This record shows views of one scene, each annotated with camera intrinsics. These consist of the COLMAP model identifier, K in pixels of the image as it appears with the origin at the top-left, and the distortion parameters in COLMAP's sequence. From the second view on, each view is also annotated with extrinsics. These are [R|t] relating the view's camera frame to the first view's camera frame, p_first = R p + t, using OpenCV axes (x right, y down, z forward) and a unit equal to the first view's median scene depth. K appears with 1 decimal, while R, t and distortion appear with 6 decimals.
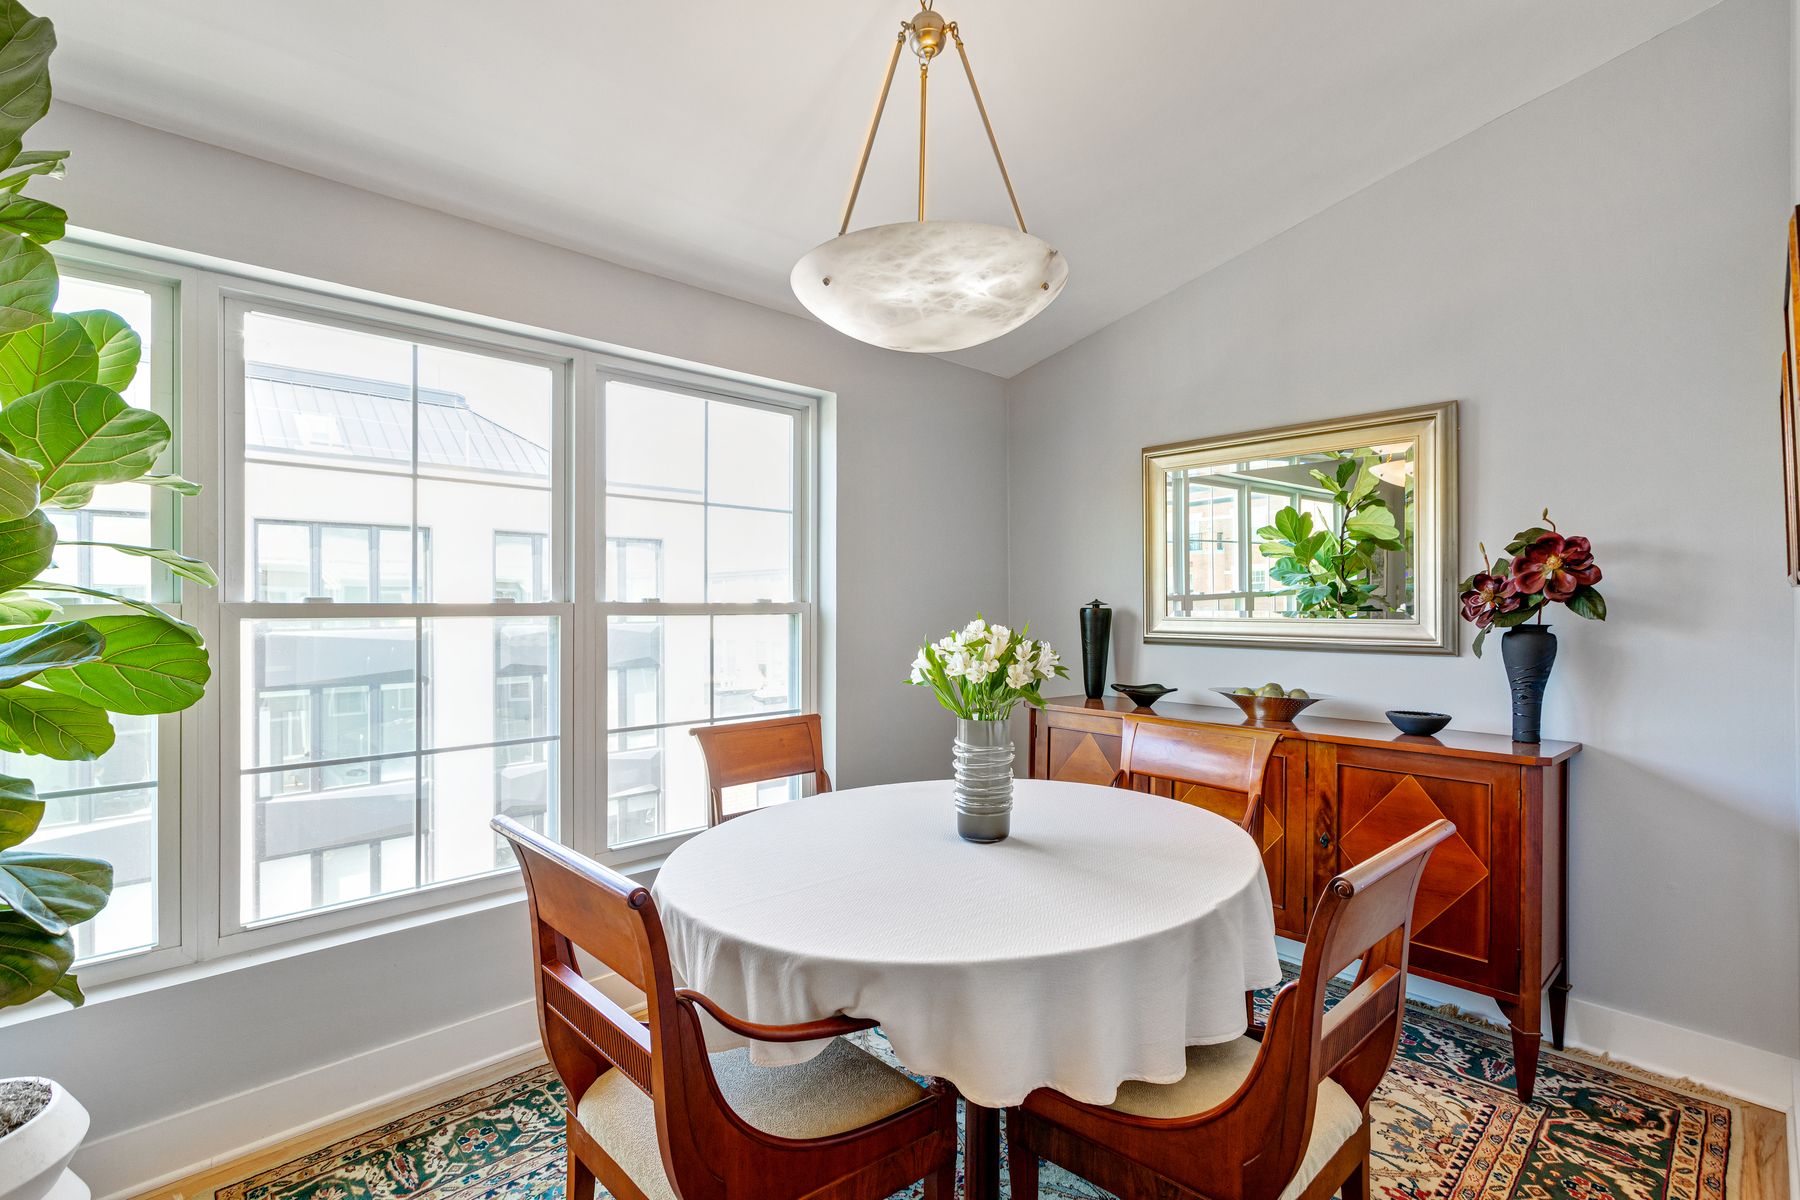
lens RADIAL K [[819.9, 0, 898.1], [0, 819.9, 603.5], [0, 0, 1]] dist [0.004048, -0.000663]
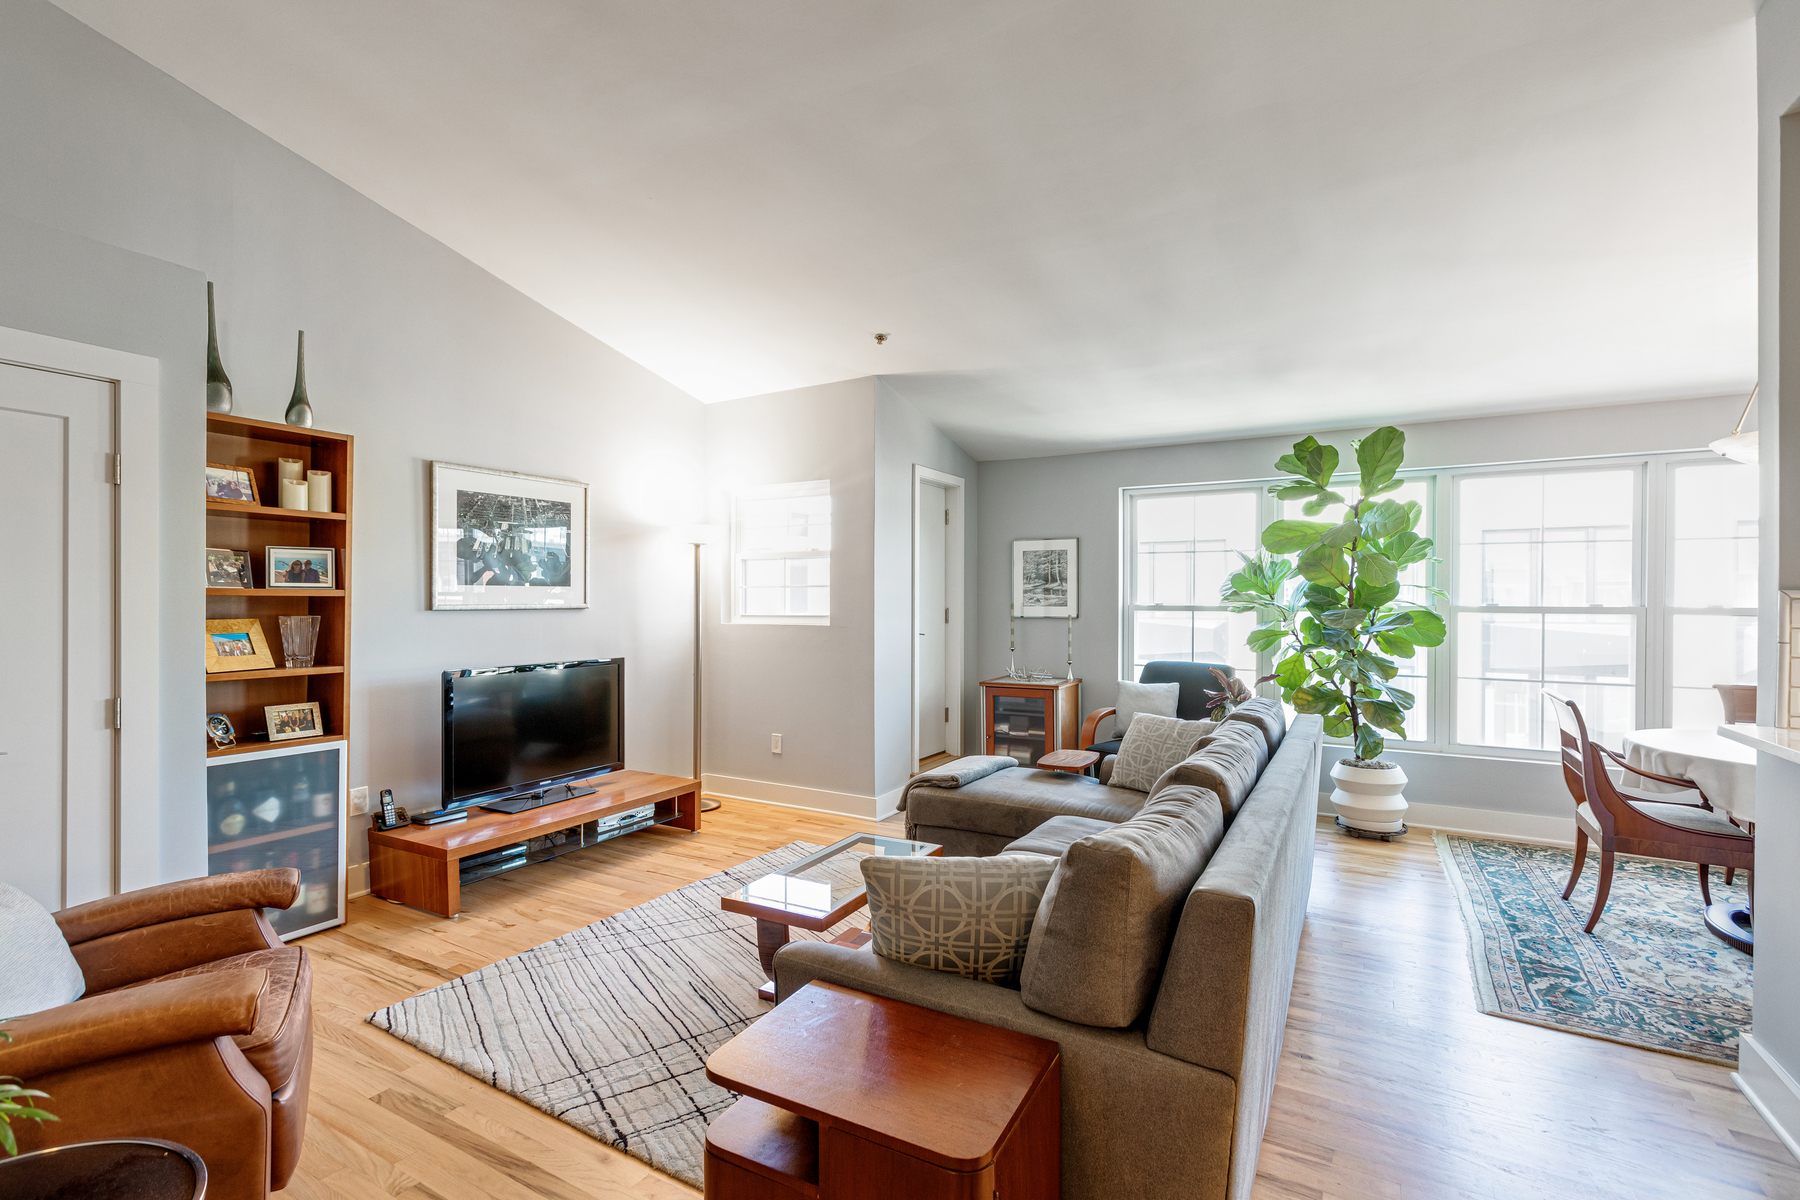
lens RADIAL K [[819.9, 0, 898.1], [0, 819.9, 603.5], [0, 0, 1]] dist [0.004048, -0.000663]
pose [[0.285704, 0.007756, -0.958286, 0.872116], [-0.003563, 0.999969, 0.007031, -0.016085], [0.958311, 0.001406, 0.285723, -1.057800]]
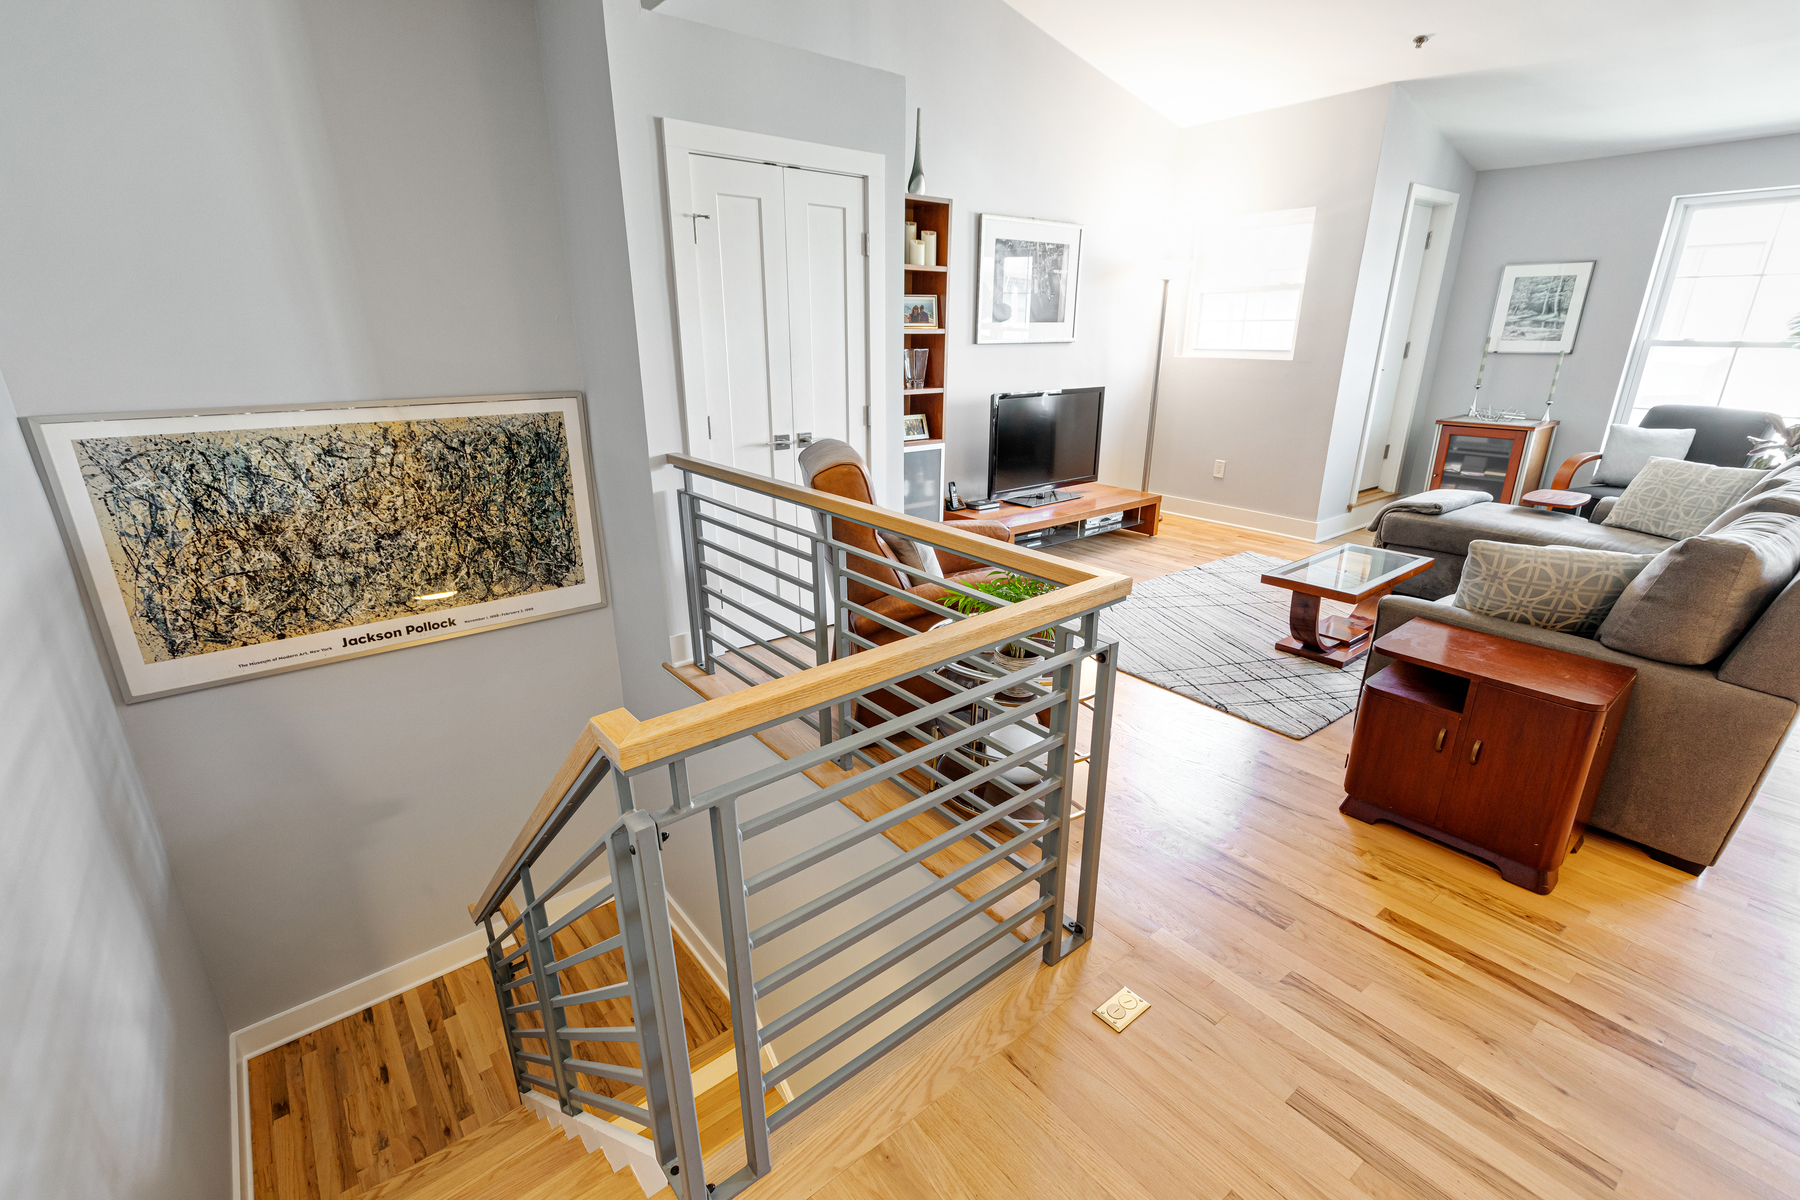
lens RADIAL K [[813.4, 0, 895.6], [0, 813.4, 608.0], [0, 0, 1]] dist [0.003861, -0.000404]
pose [[-0.089399, 0.330937, -0.939409, 1.215203], [-0.001987, 0.943124, 0.332435, -0.042451], [0.995994, 0.031586, -0.083657, -1.509683]]
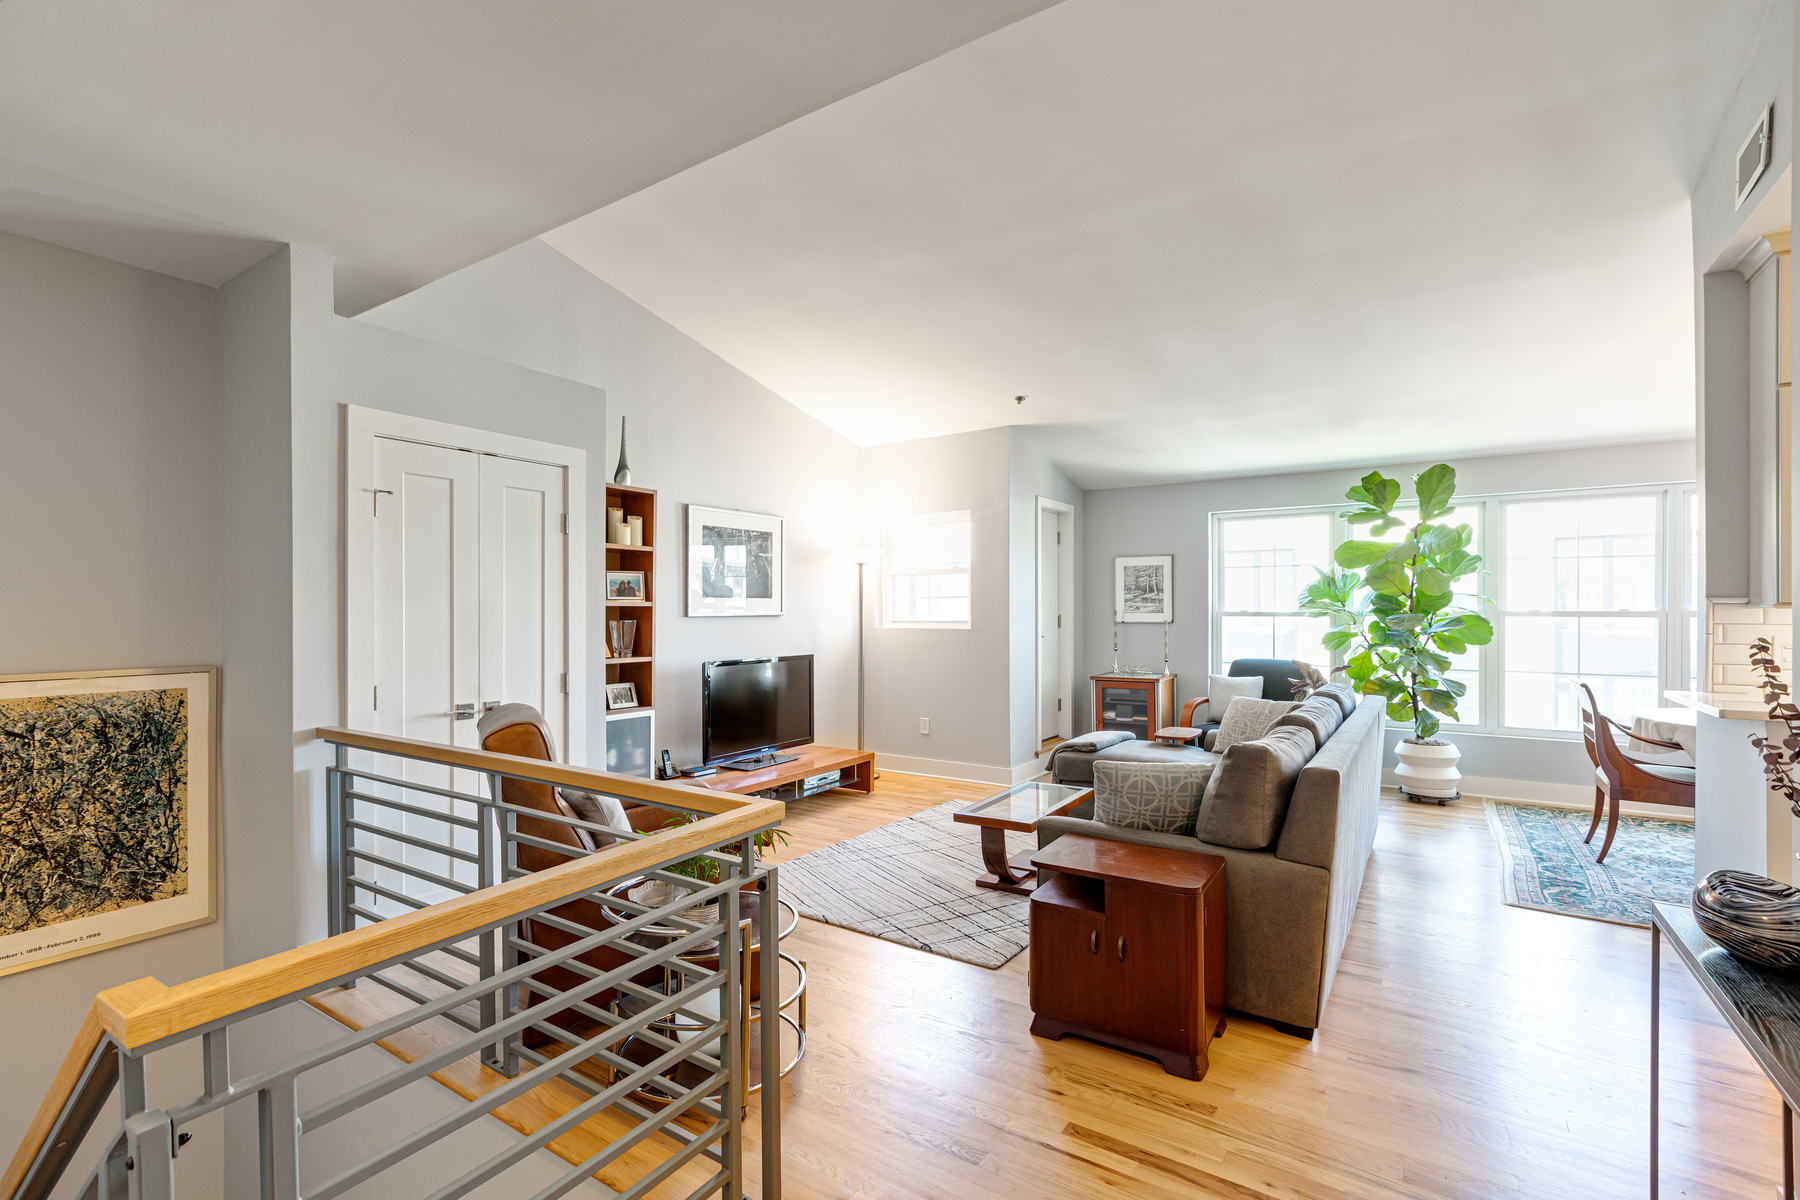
lens RADIAL K [[819.1, 0, 898.6], [0, 819.1, 608.5], [0, 0, 1]] dist [0.003534, -0.000490]
pose [[0.221353, 0.002215, -0.975191, 1.286259], [0.000158, 0.999997, 0.002308, -0.014396], [0.975194, -0.000665, 0.221352, -1.431302]]
